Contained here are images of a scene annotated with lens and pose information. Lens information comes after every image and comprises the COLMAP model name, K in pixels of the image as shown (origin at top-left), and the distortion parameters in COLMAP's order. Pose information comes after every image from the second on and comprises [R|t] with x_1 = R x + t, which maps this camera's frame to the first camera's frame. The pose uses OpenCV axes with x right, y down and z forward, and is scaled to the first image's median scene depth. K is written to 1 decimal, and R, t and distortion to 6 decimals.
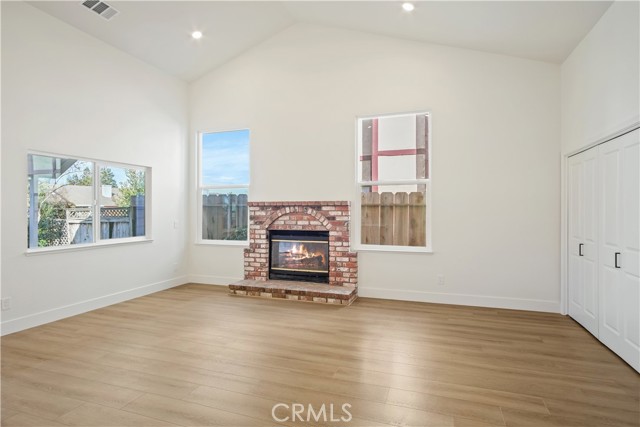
lens RADIAL K [[342.5, 0, 320.4], [0, 342.5, 212.9], [0, 0, 1]] dist [-0.003337, 0.000494]
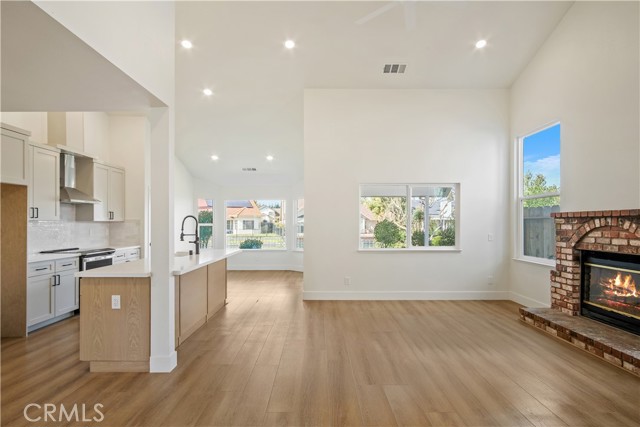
lens RADIAL K [[342.5, 0, 320.9], [0, 342.5, 228.5], [0, 0, 1]] dist [-0.003337, 0.000494]
pose [[0.340533, 0.018269, -0.940055, 0.363844], [-0.011545, 0.999817, 0.015248, -0.001073], [0.940162, 0.005660, 0.340682, 0.213209]]
